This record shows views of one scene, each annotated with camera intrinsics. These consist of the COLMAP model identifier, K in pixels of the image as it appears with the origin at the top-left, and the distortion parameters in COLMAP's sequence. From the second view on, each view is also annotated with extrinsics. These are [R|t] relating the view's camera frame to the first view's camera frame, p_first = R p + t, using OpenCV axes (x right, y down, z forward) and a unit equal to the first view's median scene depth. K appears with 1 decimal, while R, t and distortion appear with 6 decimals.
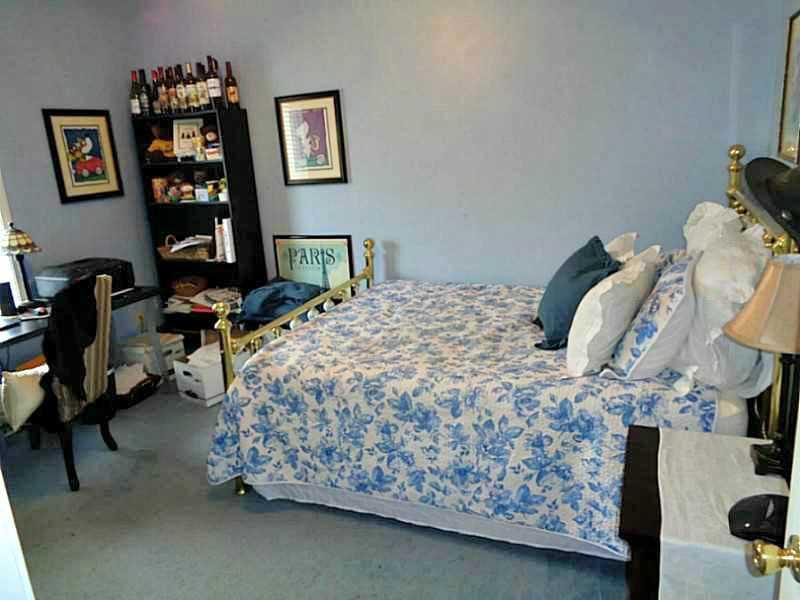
lens RADIAL K [[606.9, 0, 401.3], [0, 606.9, 293.2], [0, 0, 1]] dist [0.013804, -0.000391]
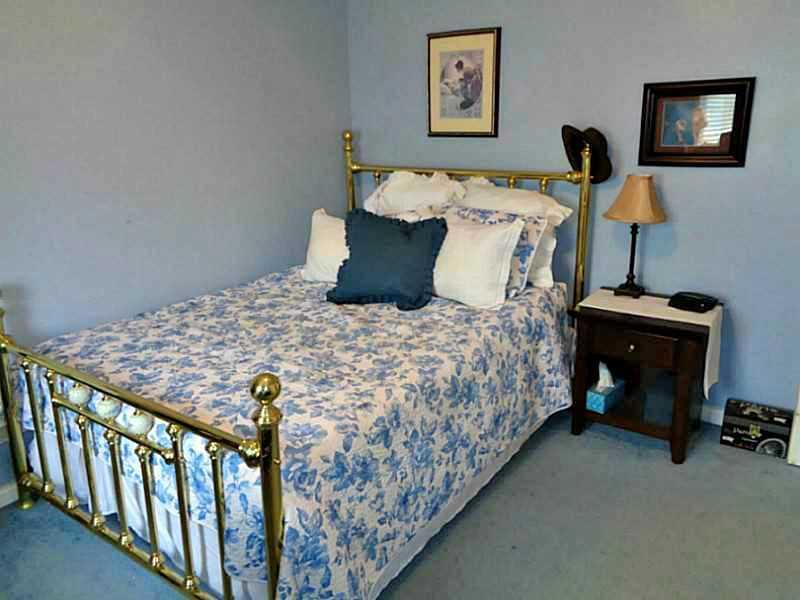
lens RADIAL K [[606.9, 0, 401.2], [0, 606.9, 307.8], [0, 0, 1]] dist [0.013804, -0.000391]
pose [[0.214528, -0.240502, 0.946645, -0.791406], [0.256330, 0.949101, 0.183037, -0.113737], [-0.942482, 0.203387, 0.265256, 0.743905]]
